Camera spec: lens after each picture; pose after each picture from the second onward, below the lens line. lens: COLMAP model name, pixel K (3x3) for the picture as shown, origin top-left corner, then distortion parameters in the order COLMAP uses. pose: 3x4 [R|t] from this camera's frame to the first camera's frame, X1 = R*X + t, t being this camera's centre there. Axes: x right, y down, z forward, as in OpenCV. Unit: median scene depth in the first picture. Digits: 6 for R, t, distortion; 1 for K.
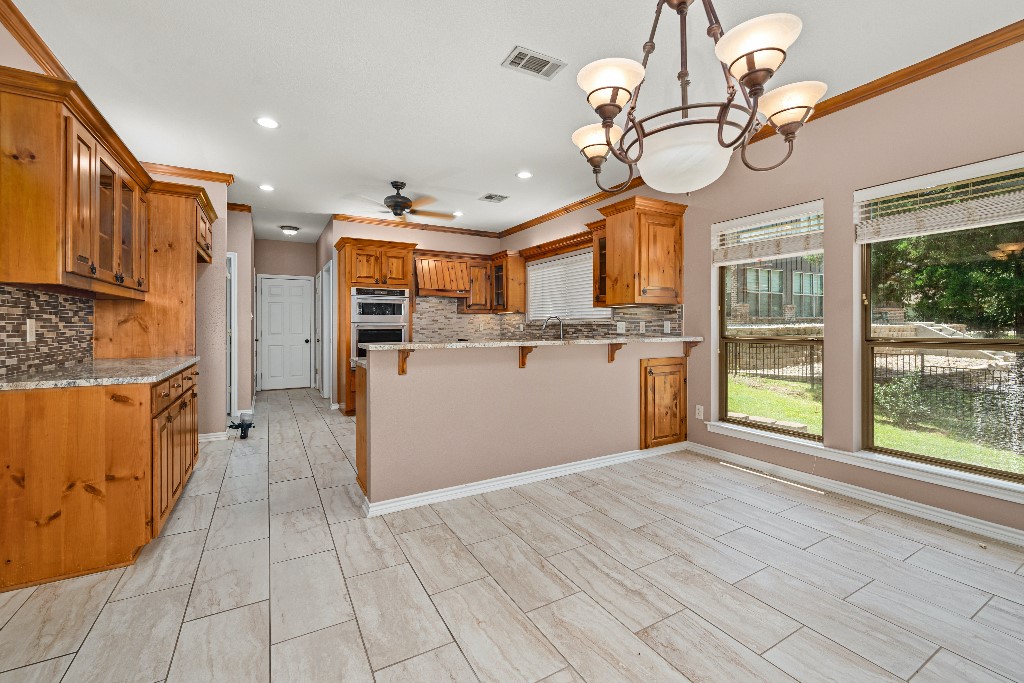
lens RADIAL K [[422.9, 0, 502.3], [0, 422.9, 325.1], [0, 0, 1]] dist [0.001009, -0.000065]
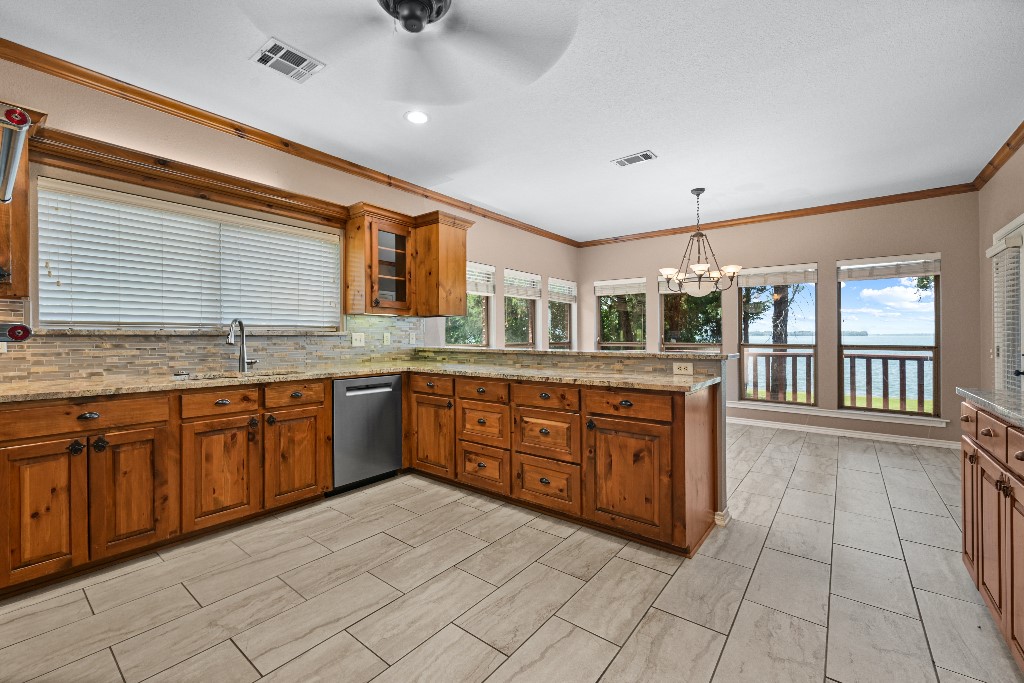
lens RADIAL K [[422.9, 0, 512.3], [0, 422.9, 335.8], [0, 0, 1]] dist [0.001009, -0.000065]
pose [[-0.388206, 0.005438, 0.921557, -1.331251], [-0.003338, 0.999968, -0.007306, 0.013465], [-0.921567, -0.005912, -0.388175, 2.353898]]
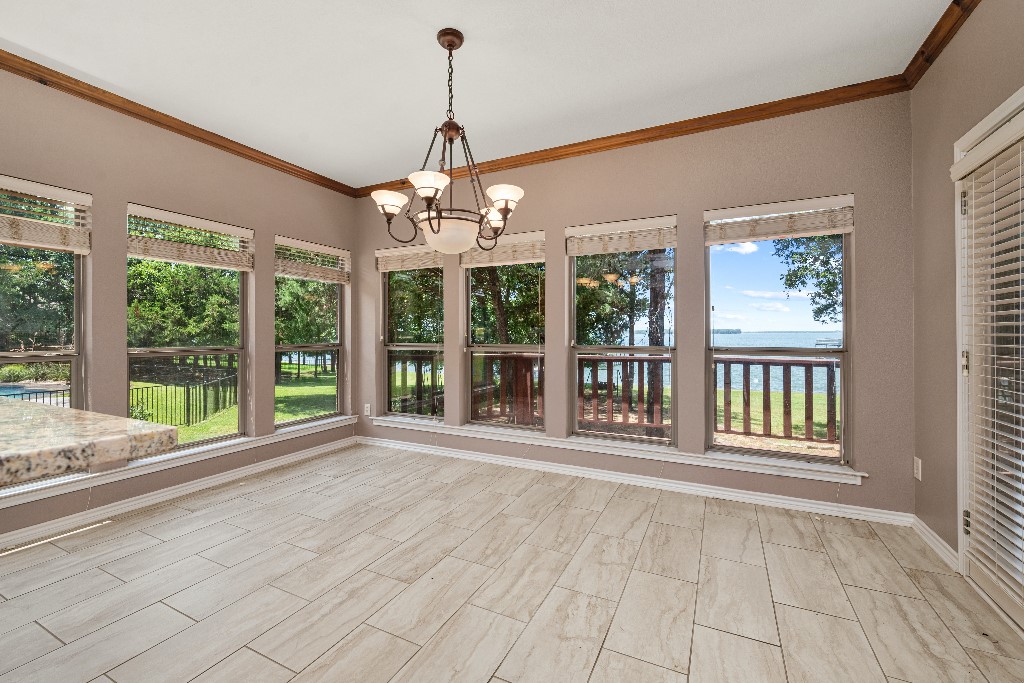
lens RADIAL K [[422.9, 0, 510.9], [0, 422.9, 341.4], [0, 0, 1]] dist [0.001009, -0.000065]
pose [[-0.563551, -0.005826, 0.826061, -0.695369], [0.002715, 0.999957, 0.008905, 0.005583], [-0.826077, 0.007261, -0.563511, 1.155299]]
